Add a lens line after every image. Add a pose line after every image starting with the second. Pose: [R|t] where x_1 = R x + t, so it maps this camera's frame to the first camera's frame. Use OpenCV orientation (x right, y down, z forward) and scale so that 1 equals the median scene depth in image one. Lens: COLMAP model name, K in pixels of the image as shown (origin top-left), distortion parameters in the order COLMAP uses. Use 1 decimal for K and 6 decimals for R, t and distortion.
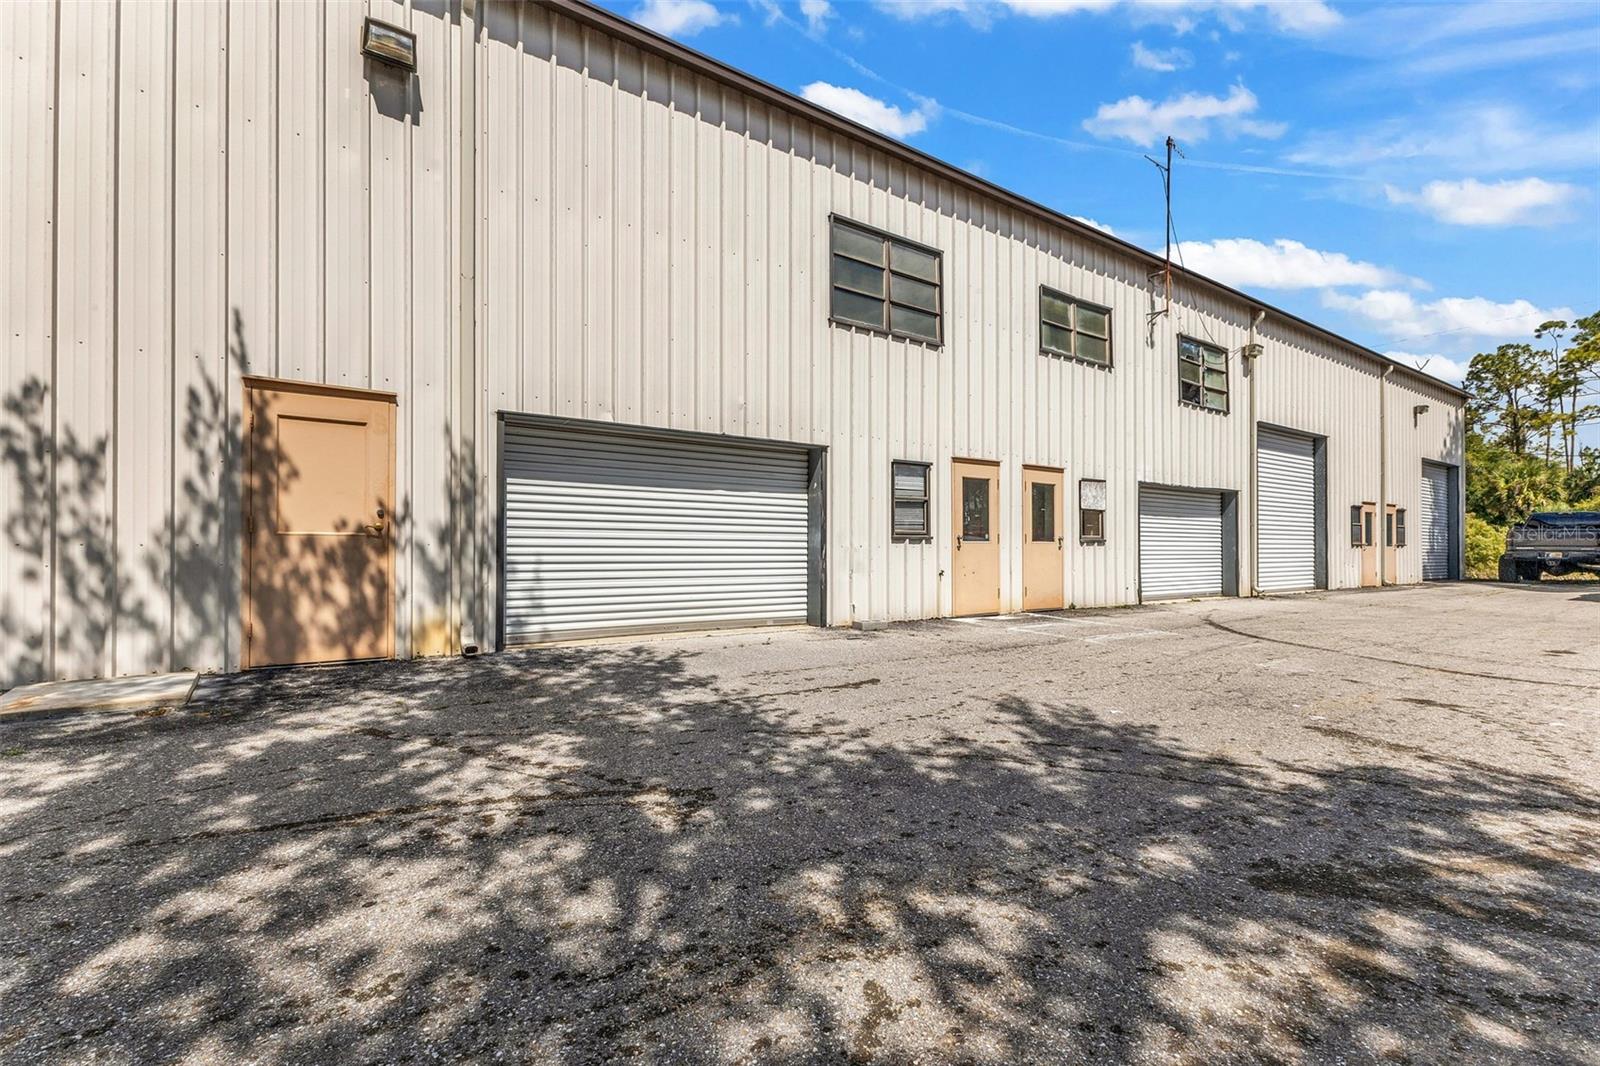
lens RADIAL K [[714.1, 0, 796.5], [0, 714.1, 537.8], [0, 0, 1]] dist [0.012267, -0.002329]
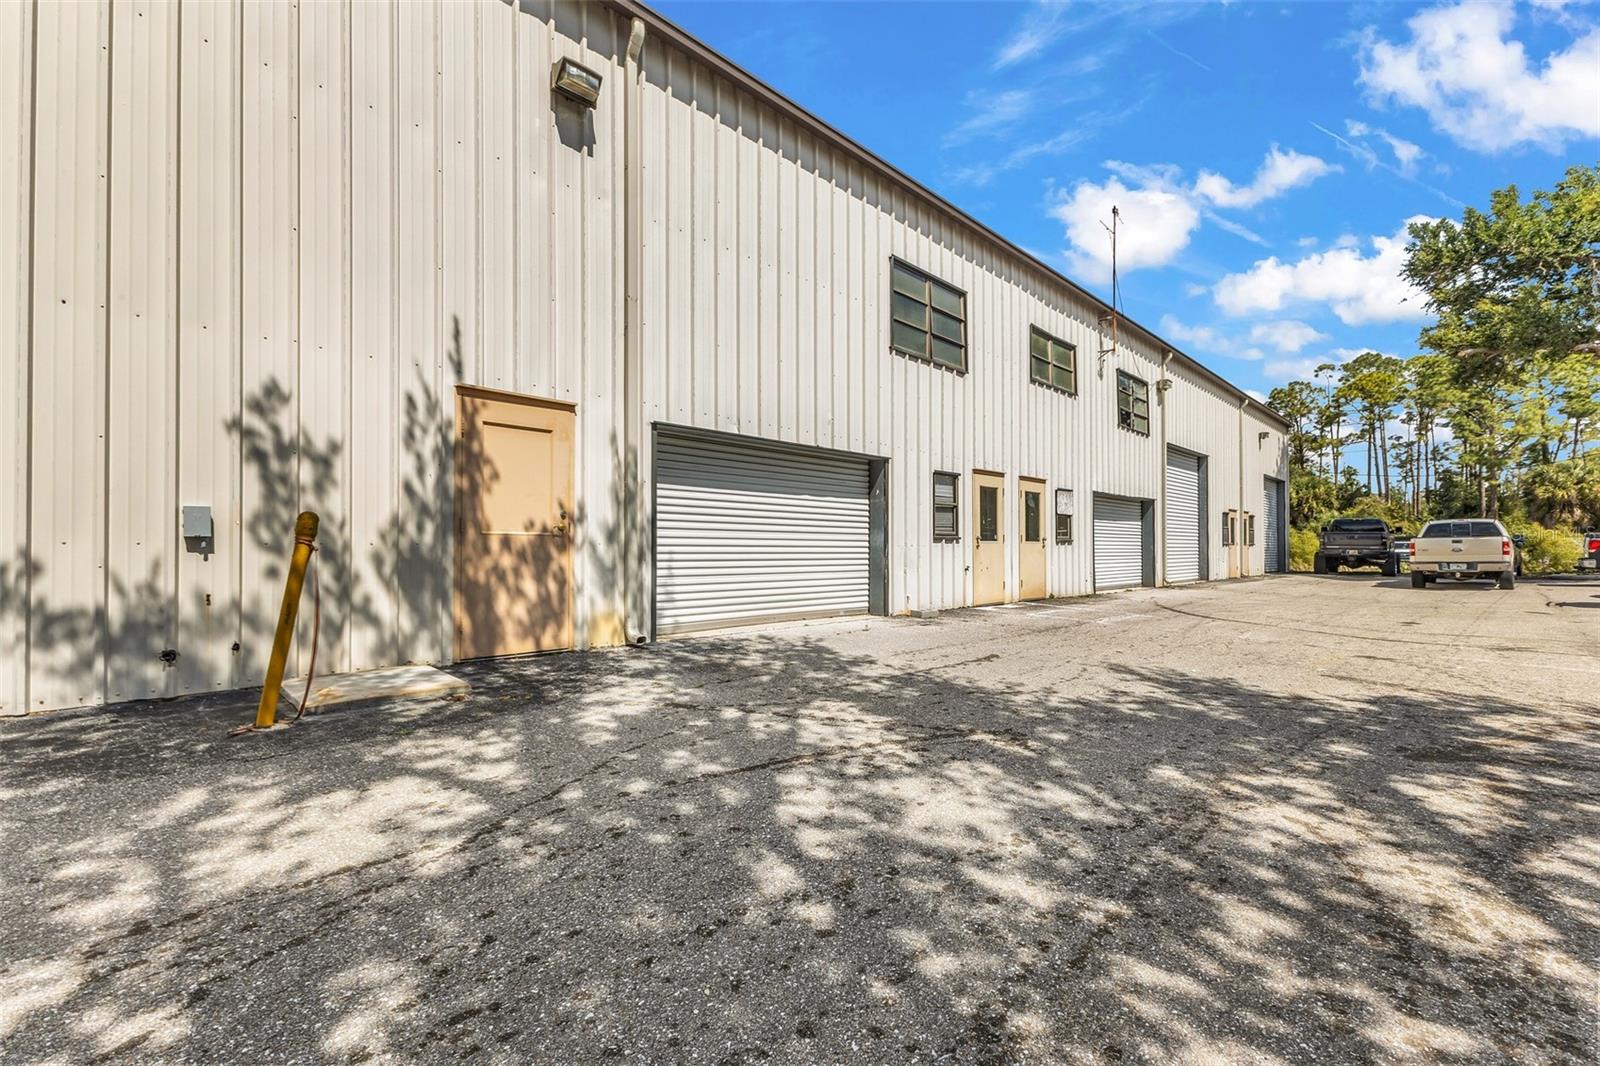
lens RADIAL K [[714.1, 0, 807.8], [0, 714.1, 533.1], [0, 0, 1]] dist [0.012267, -0.002329]
pose [[0.977843, 0.005638, 0.209265, -0.435583], [-0.005069, 0.999982, -0.003255, -0.004320], [-0.209280, 0.002122, 0.977853, -0.124989]]
